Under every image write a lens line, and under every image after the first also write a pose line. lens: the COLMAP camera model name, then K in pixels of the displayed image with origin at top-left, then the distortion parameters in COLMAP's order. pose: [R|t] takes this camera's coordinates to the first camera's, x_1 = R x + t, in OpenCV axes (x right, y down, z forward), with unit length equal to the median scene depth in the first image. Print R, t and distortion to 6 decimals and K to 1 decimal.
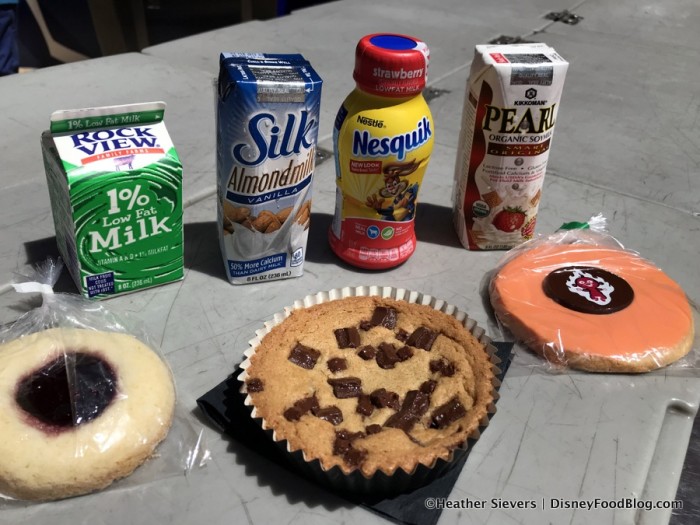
lens RADIAL K [[575.2, 0, 354.3], [0, 575.2, 261.0], [0, 0, 1]] dist [0.057108, -0.009511]
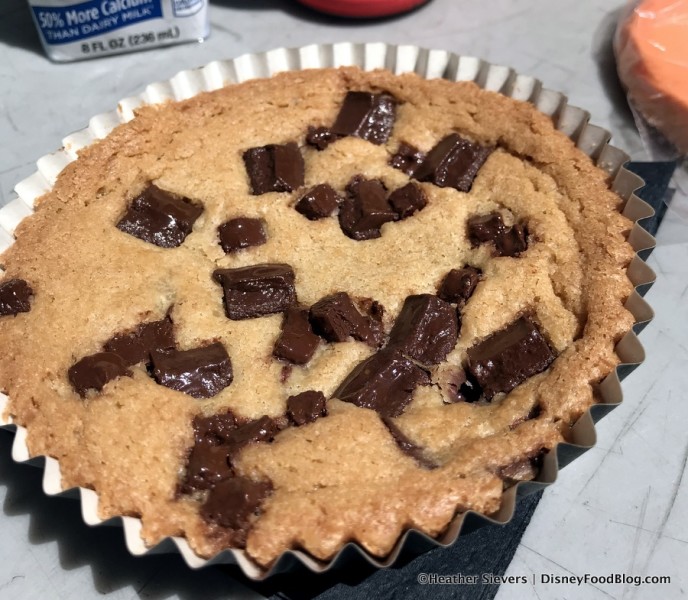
lens RADIAL K [[801.4, 0, 339.4], [0, 801.4, 296.0], [0, 0, 1]] dist [0.033255, 0.000000]
pose [[0.996843, -0.027961, -0.074314, 0.084928], [0.047993, 0.957805, 0.283384, 0.065588], [0.063255, -0.286056, 0.956123, 0.459829]]
